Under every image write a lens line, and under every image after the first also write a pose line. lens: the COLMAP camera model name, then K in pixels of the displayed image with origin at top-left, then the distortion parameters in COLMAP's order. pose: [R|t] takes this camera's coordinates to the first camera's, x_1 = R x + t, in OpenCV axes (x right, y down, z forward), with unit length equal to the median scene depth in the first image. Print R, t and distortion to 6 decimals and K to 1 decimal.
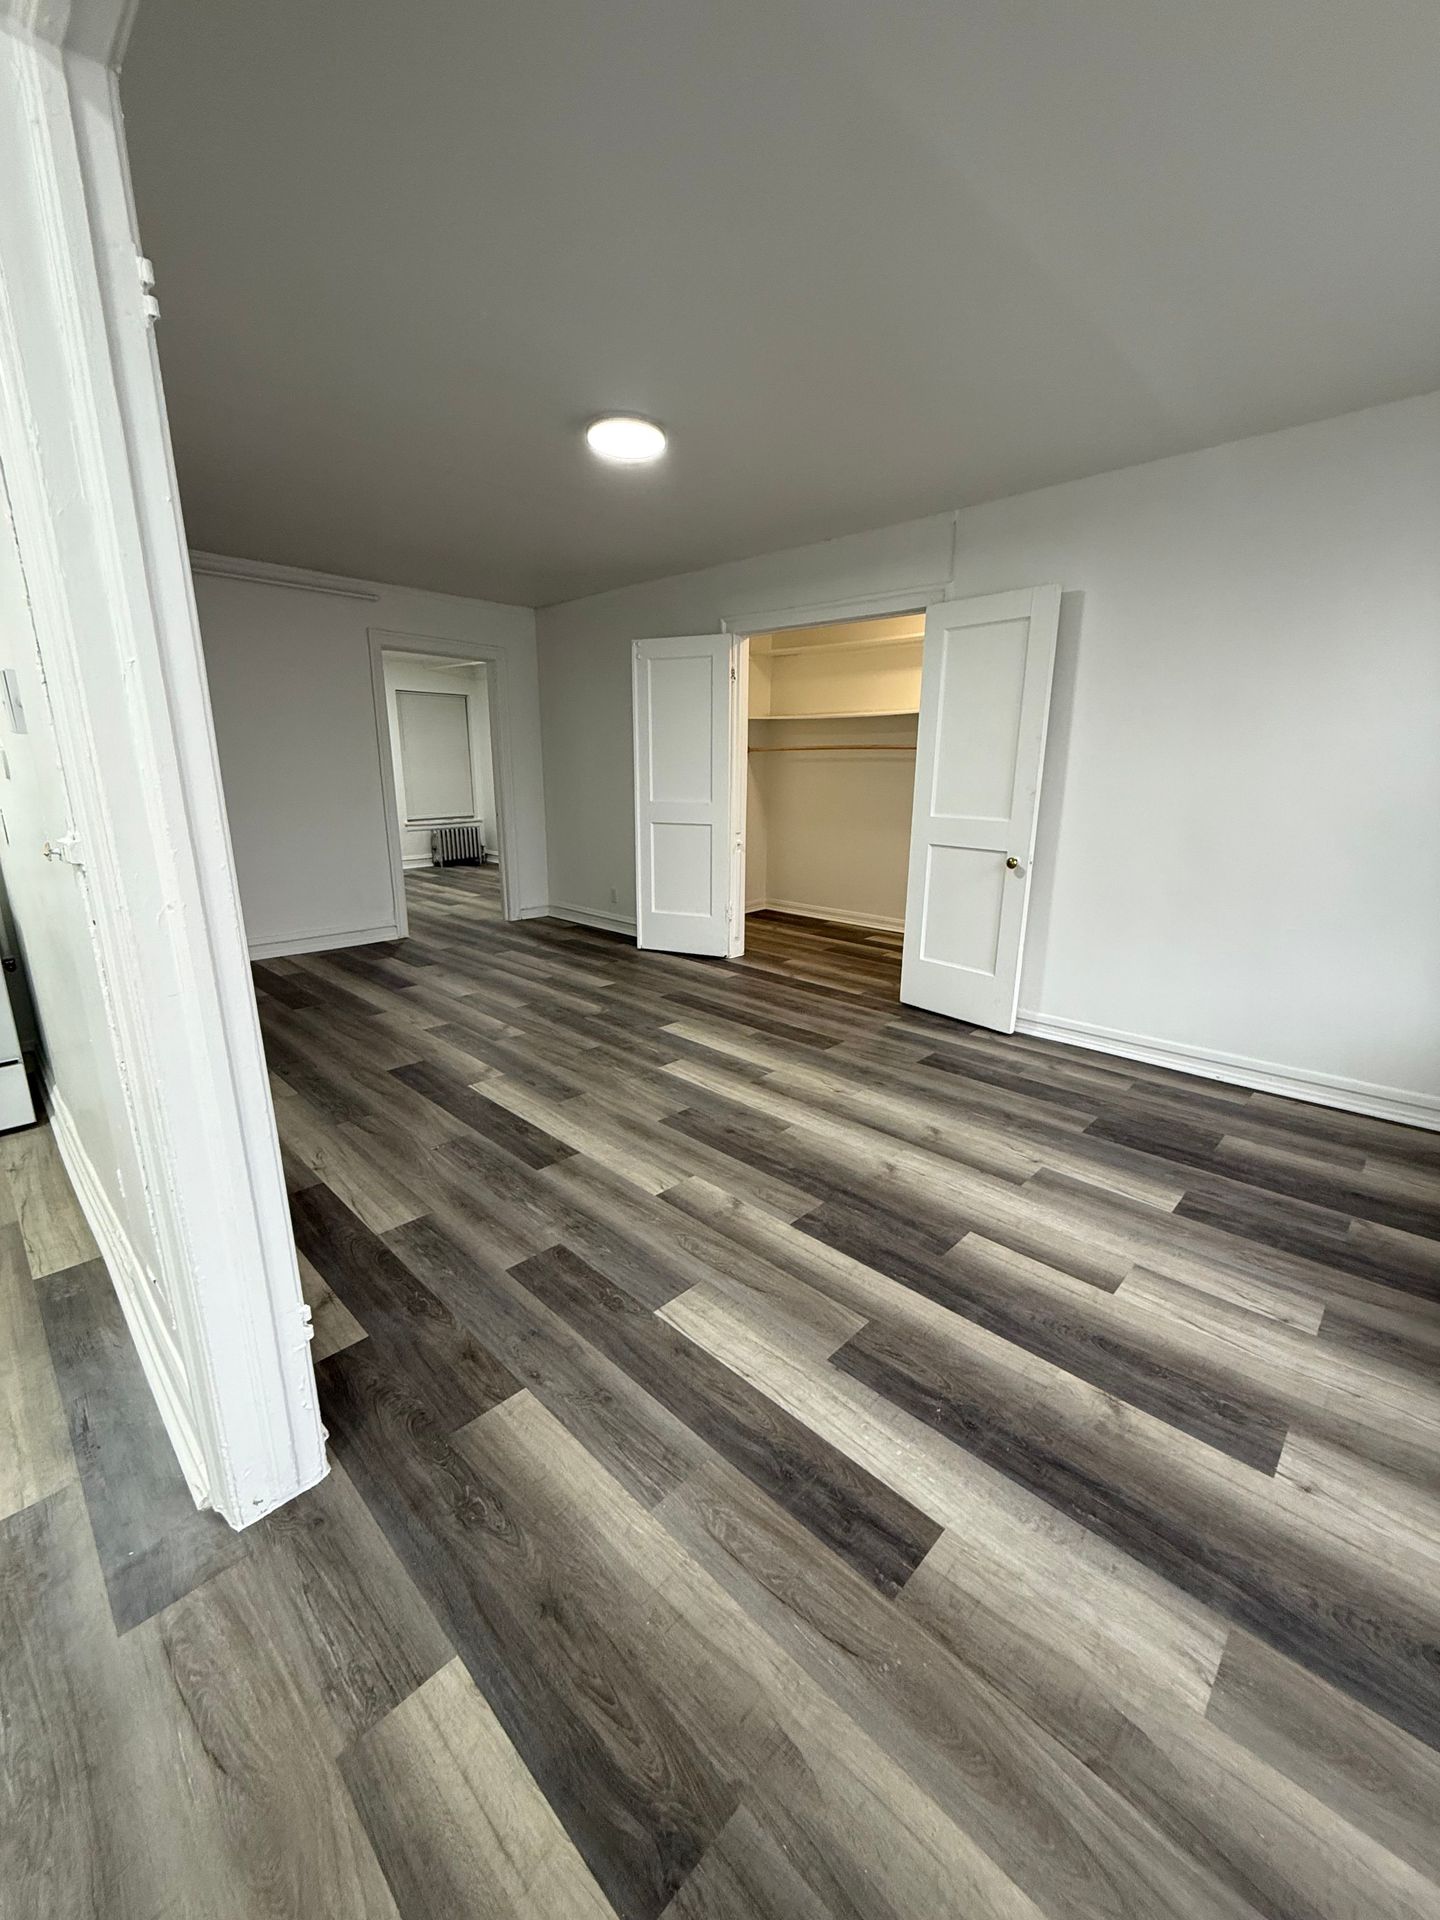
lens RADIAL K [[763.9, 0, 719.5], [0, 763.9, 963.2], [0, 0, 1]] dist [-0.000946, 0.000121]
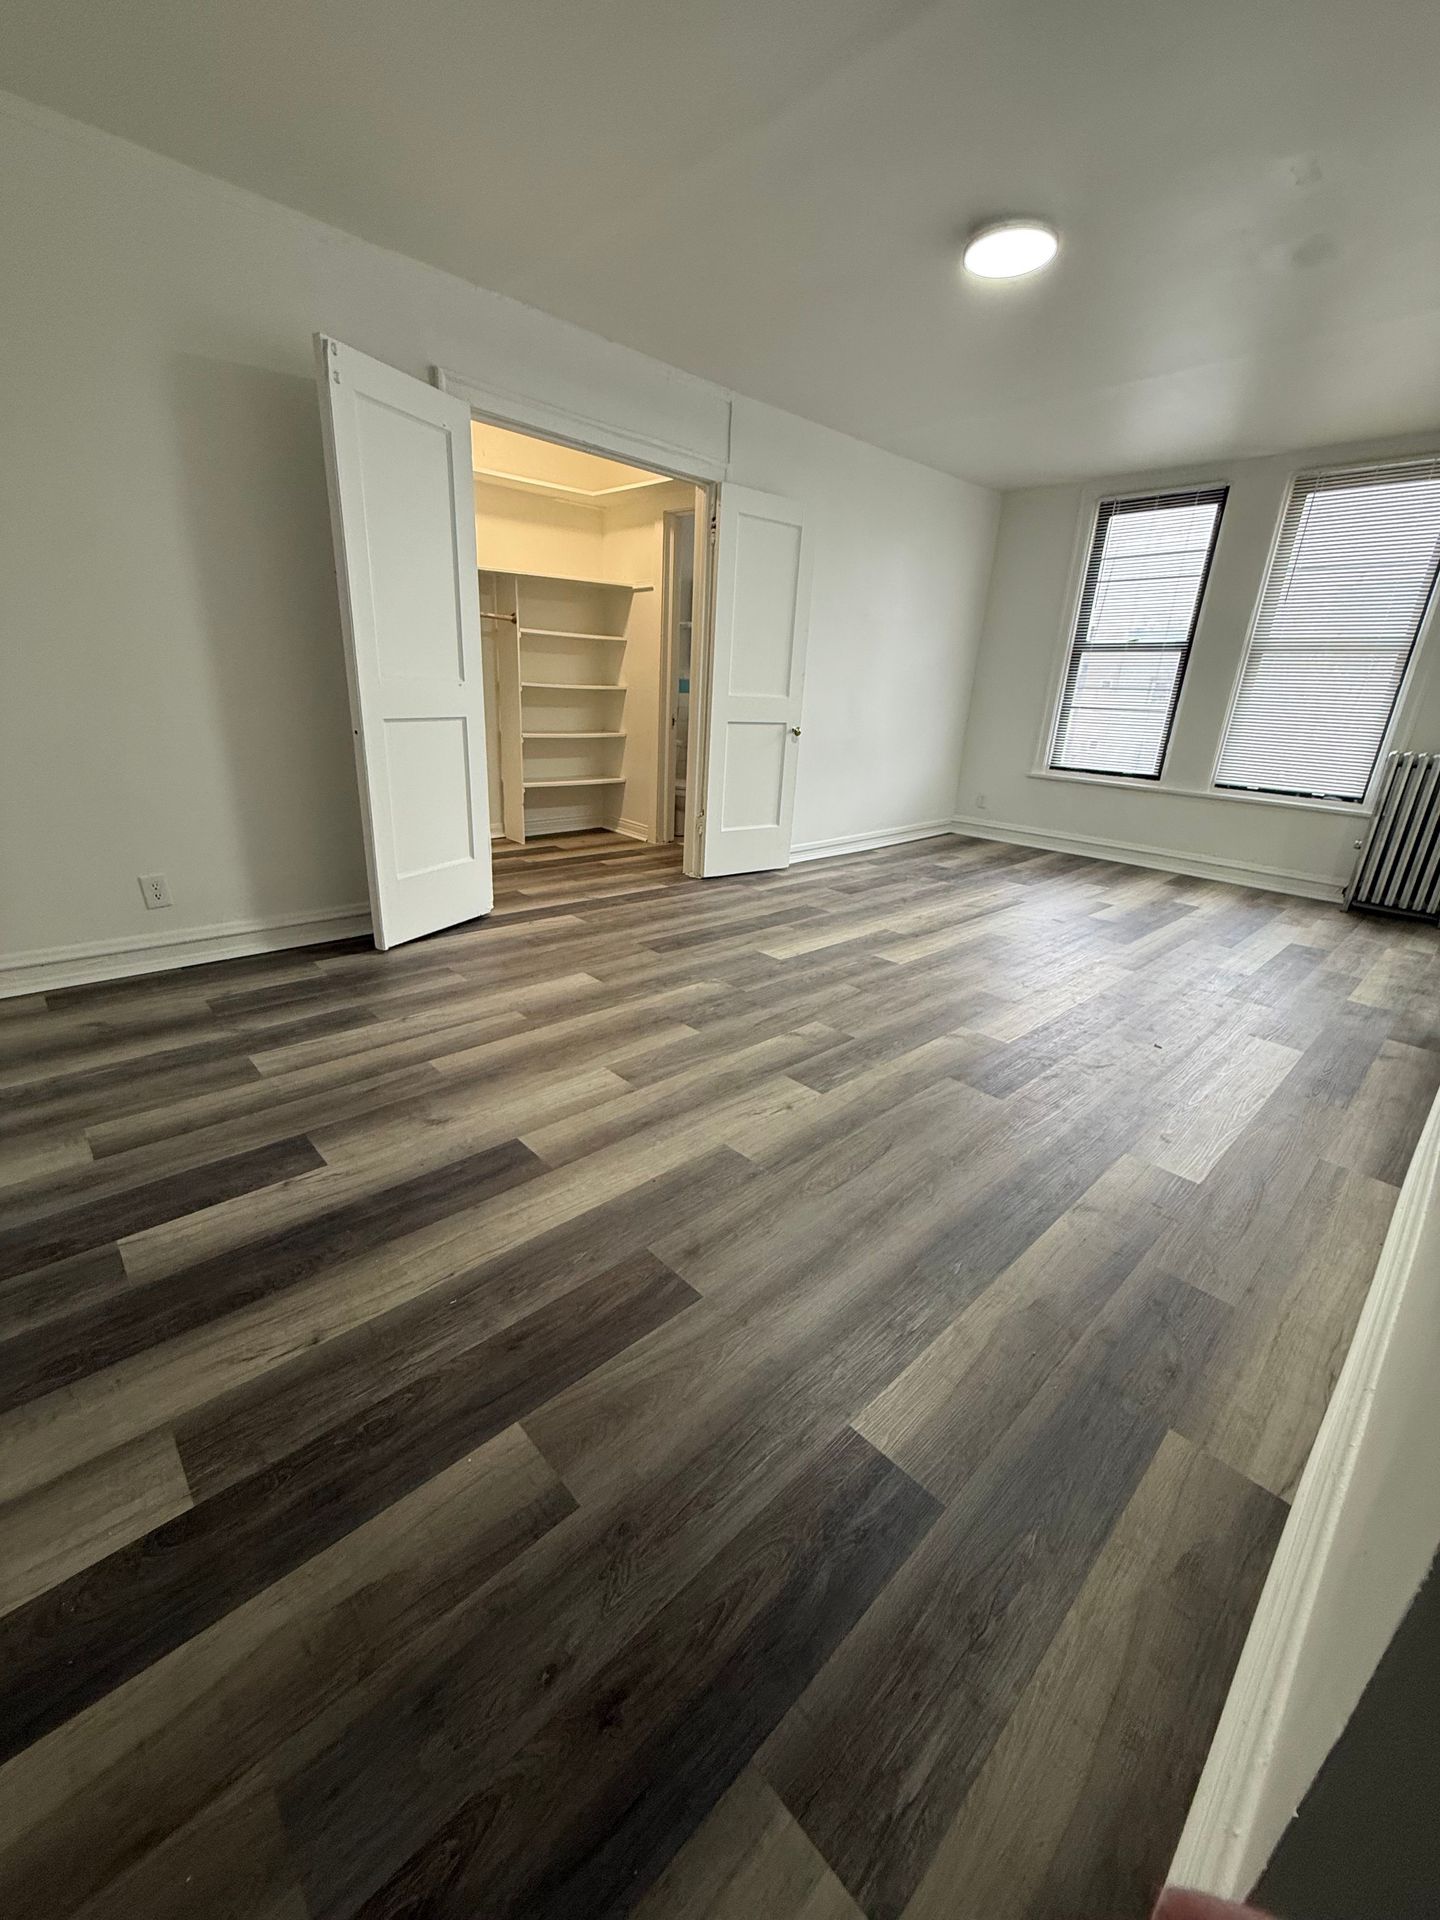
lens RADIAL K [[763.9, 0, 732.6], [0, 763.9, 951.8], [0, 0, 1]] dist [-0.000946, 0.000121]
pose [[0.034856, -0.332824, 0.942345, -1.286895], [0.203329, 0.925558, 0.319374, -0.298818], [-0.978490, 0.180474, 0.099934, 1.423596]]
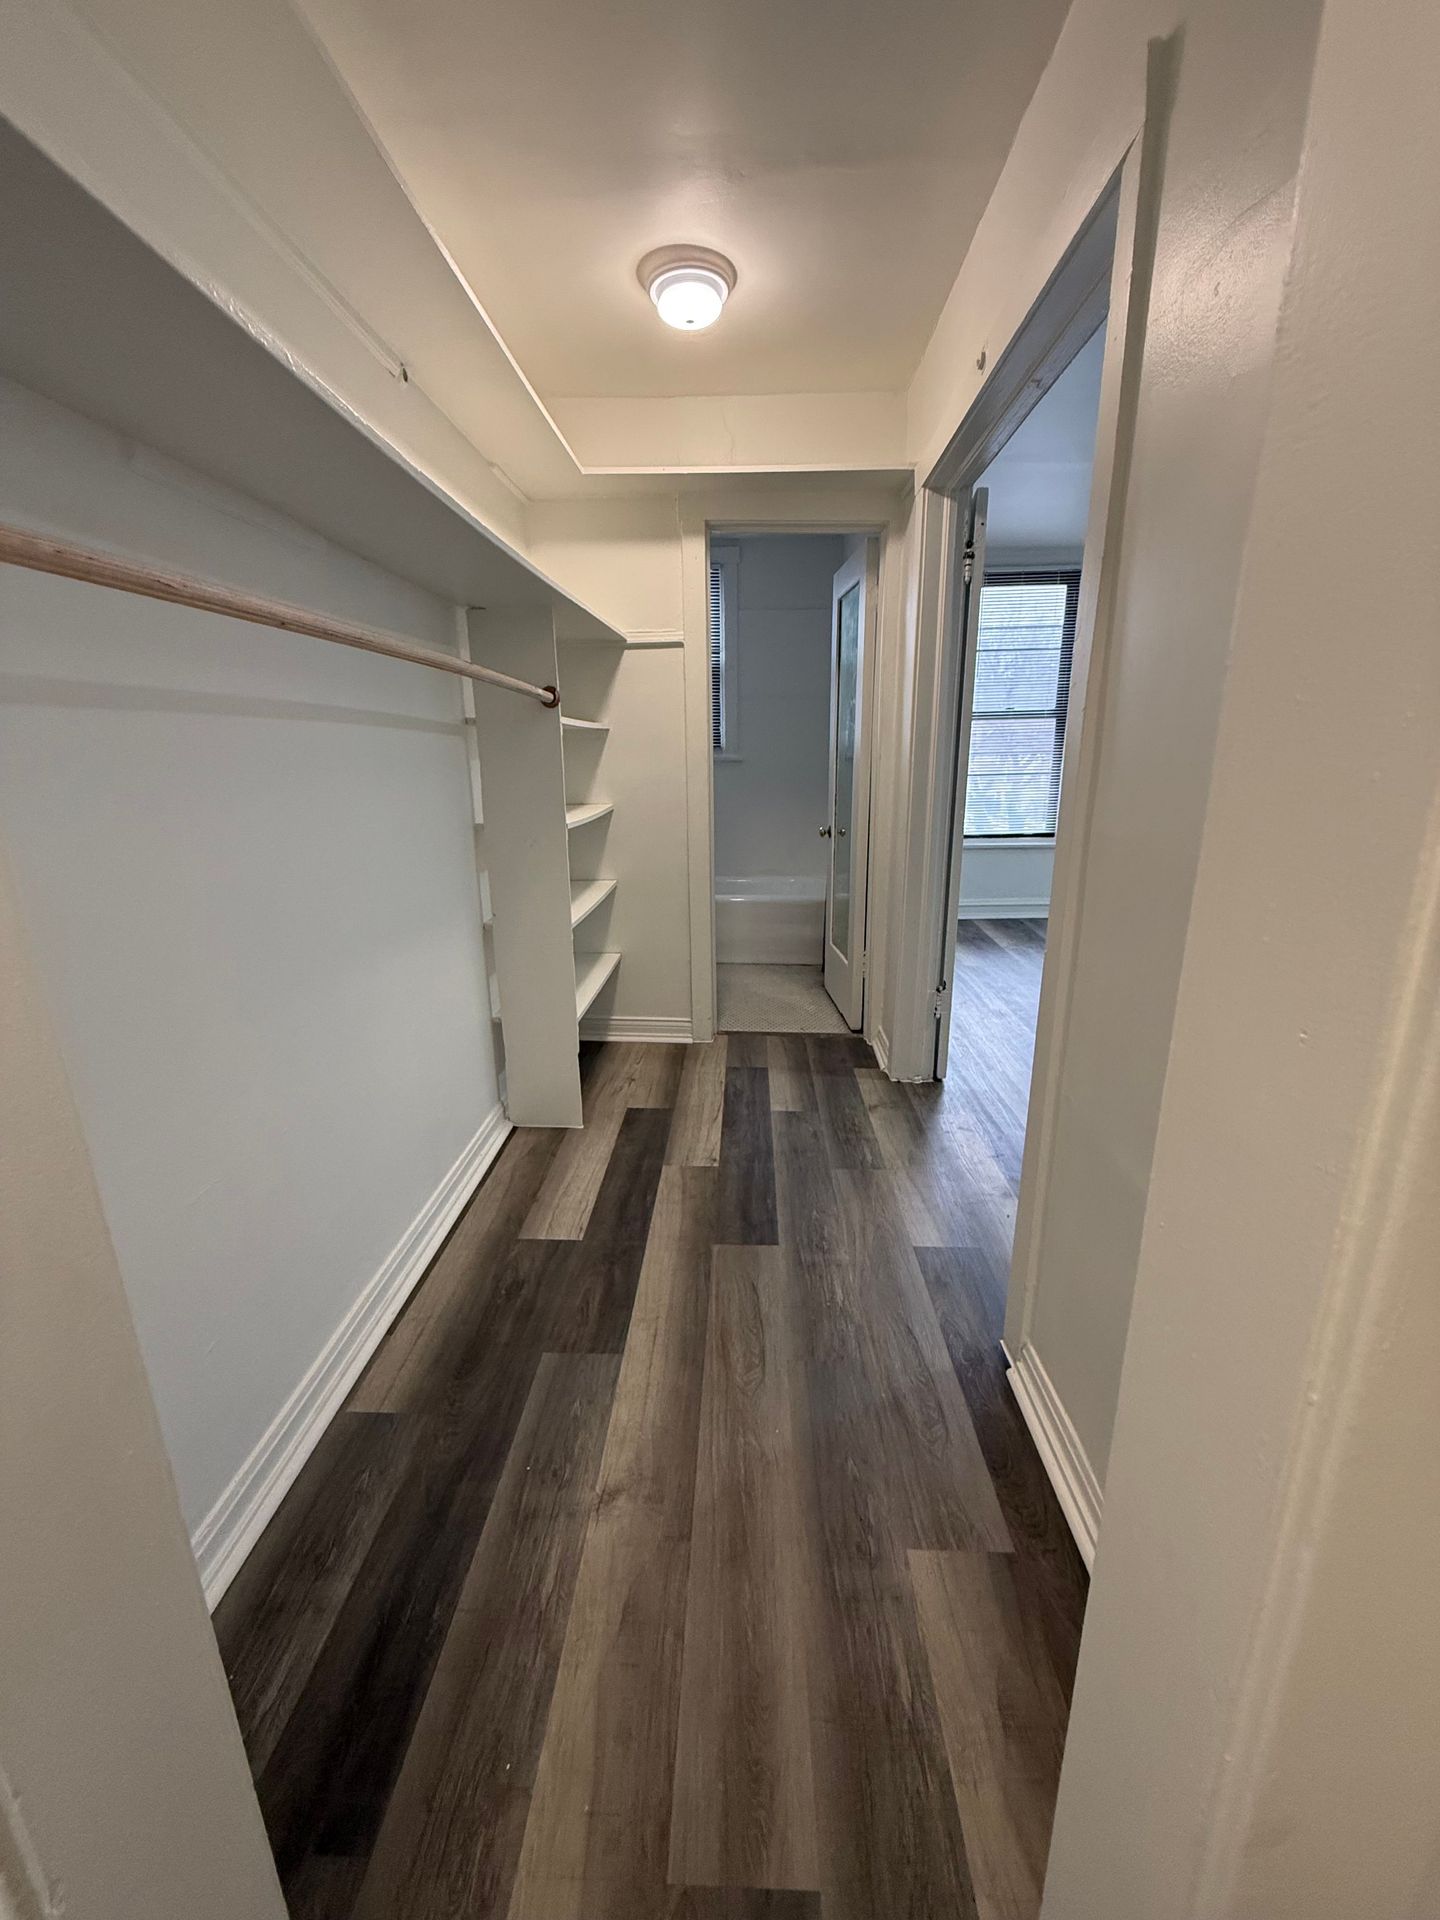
lens RADIAL K [[763.9, 0, 725.8], [0, 763.9, 946.2], [0, 0, 1]] dist [-0.000946, 0.000121]
pose [[-0.665781, -0.175267, 0.725270, -0.173480], [0.200957, 0.893983, 0.400513, -0.604504], [-0.718576, 0.412402, -0.559976, 2.403546]]
